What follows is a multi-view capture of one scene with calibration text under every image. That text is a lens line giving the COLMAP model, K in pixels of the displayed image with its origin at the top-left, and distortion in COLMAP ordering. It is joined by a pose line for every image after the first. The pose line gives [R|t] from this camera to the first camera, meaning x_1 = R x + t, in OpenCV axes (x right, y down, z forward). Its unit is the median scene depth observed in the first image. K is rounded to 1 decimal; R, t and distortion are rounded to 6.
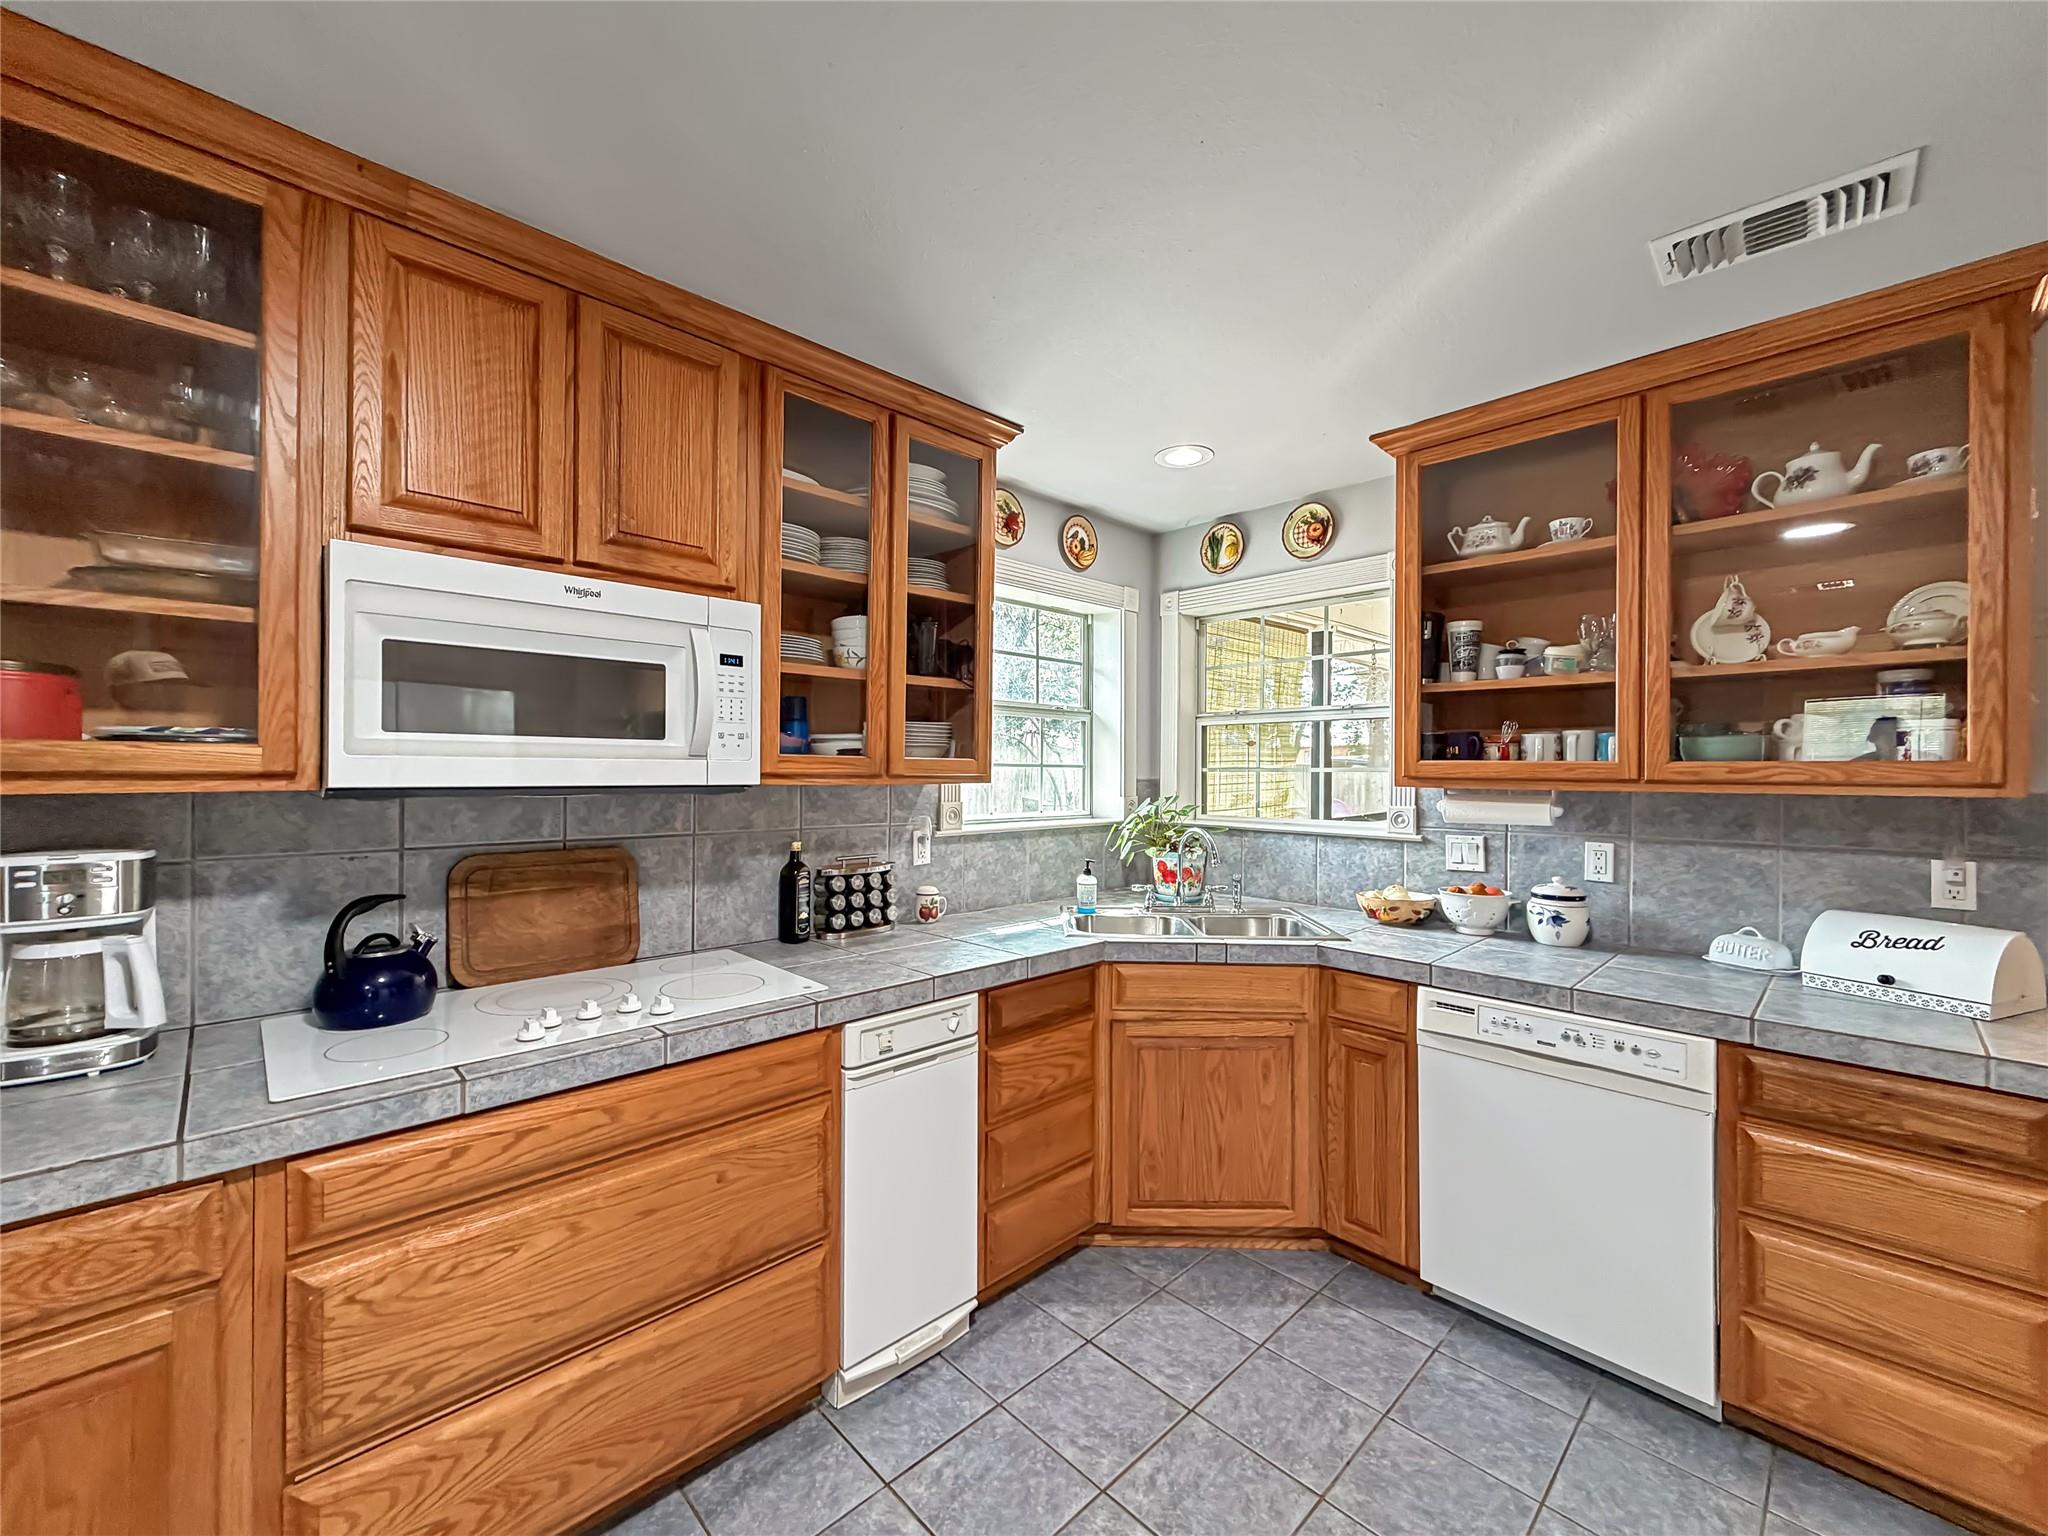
lens RADIAL K [[829.4, 0, 1019.7], [0, 829.4, 769.8], [0, 0, 1]] dist [-0.002511, -0.000521]
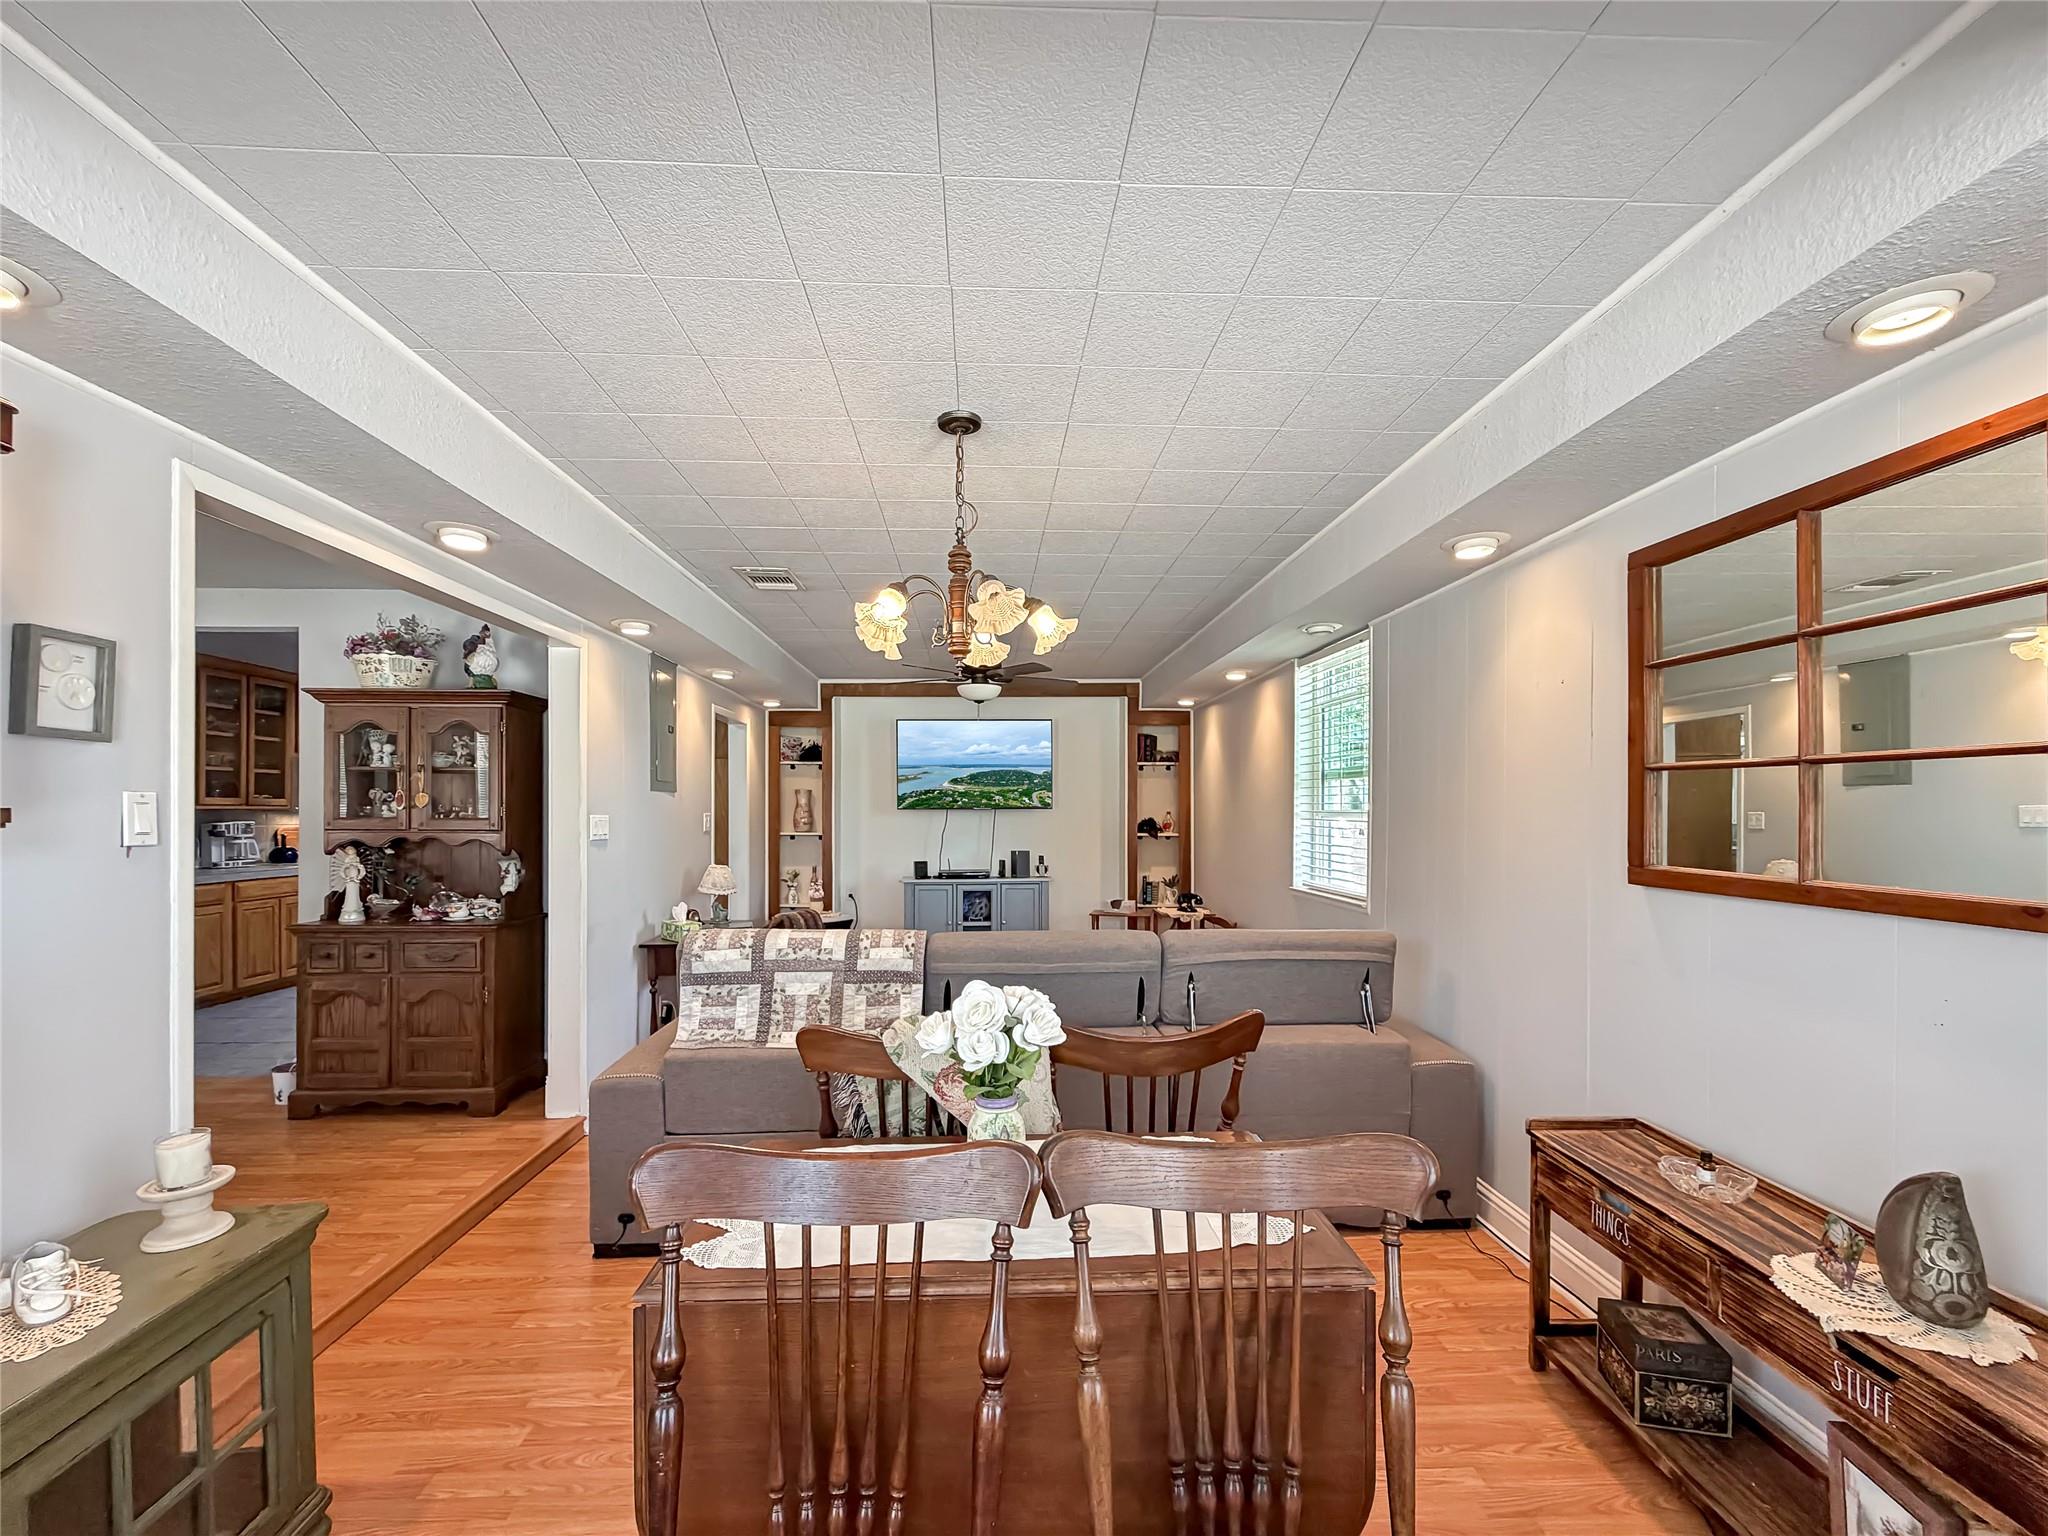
lens RADIAL K [[829.4, 0, 1022.6], [0, 829.4, 816.9], [0, 0, 1]] dist [-0.002511, -0.000521]
pose [[0.665180, -0.002855, 0.746678, -1.069140], [0.002839, 0.999995, 0.001295, 0.050574], [-0.746678, 0.001258, 0.665185, -3.470979]]
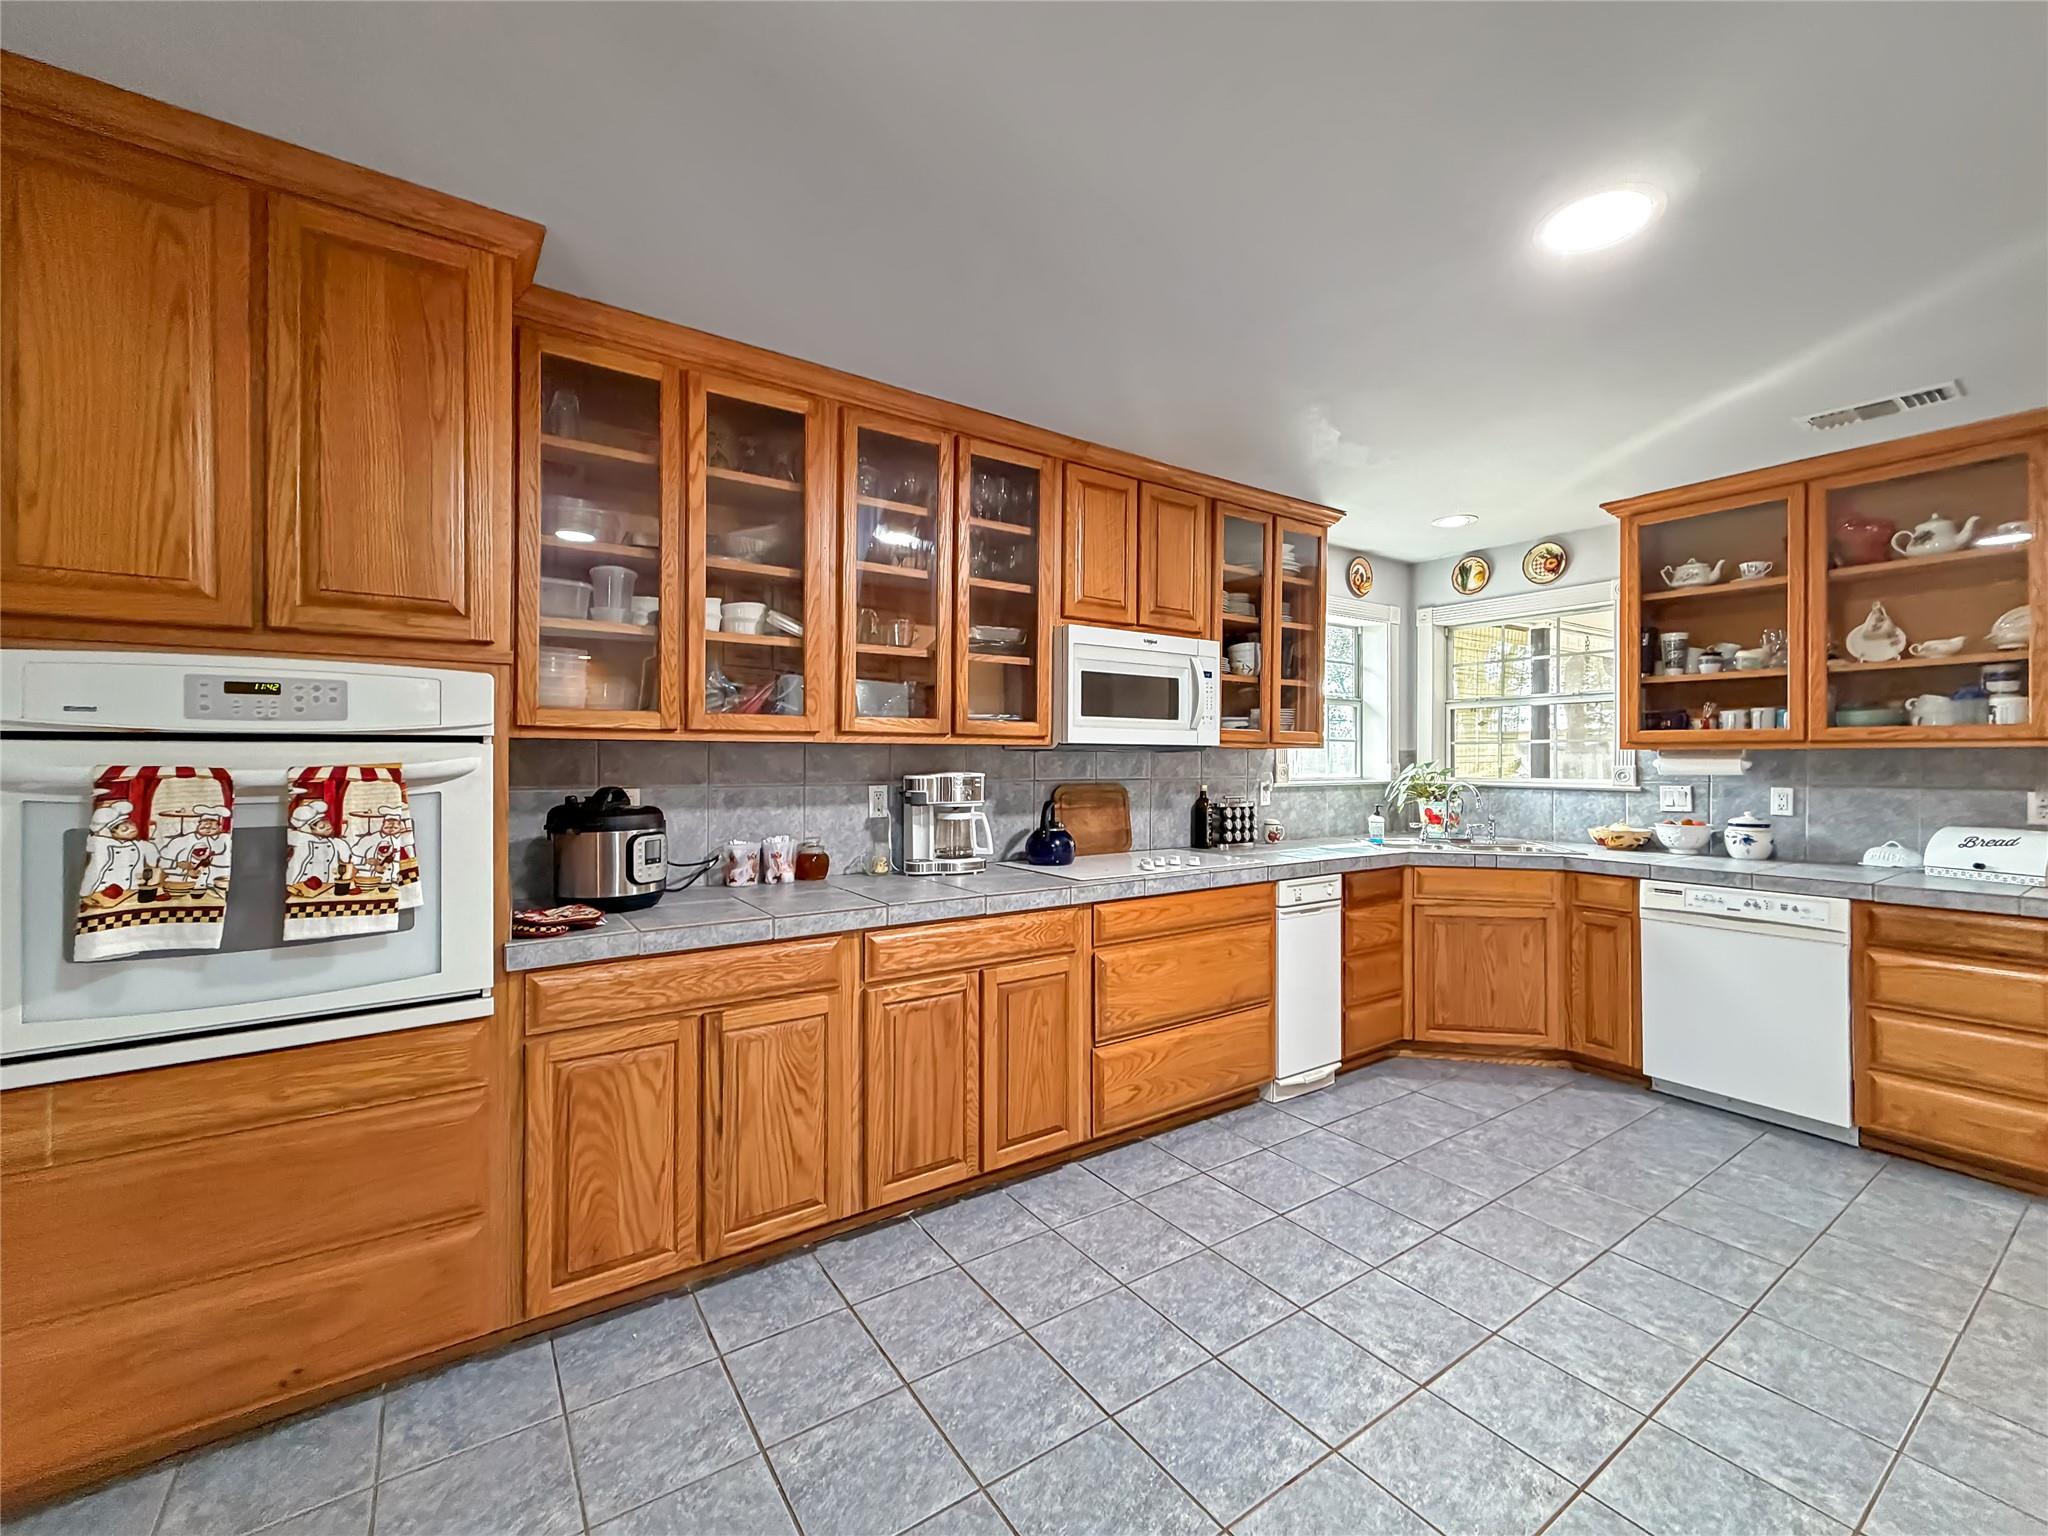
lens RADIAL K [[829.4, 0, 1027.1], [0, 829.4, 758.9], [0, 0, 1]] dist [-0.002511, -0.000521]
pose [[0.984684, -0.003413, -0.174313, -0.370686], [0.003327, 0.999994, -0.000786, 0.041545], [0.174314, 0.000194, 0.984690, -0.708667]]
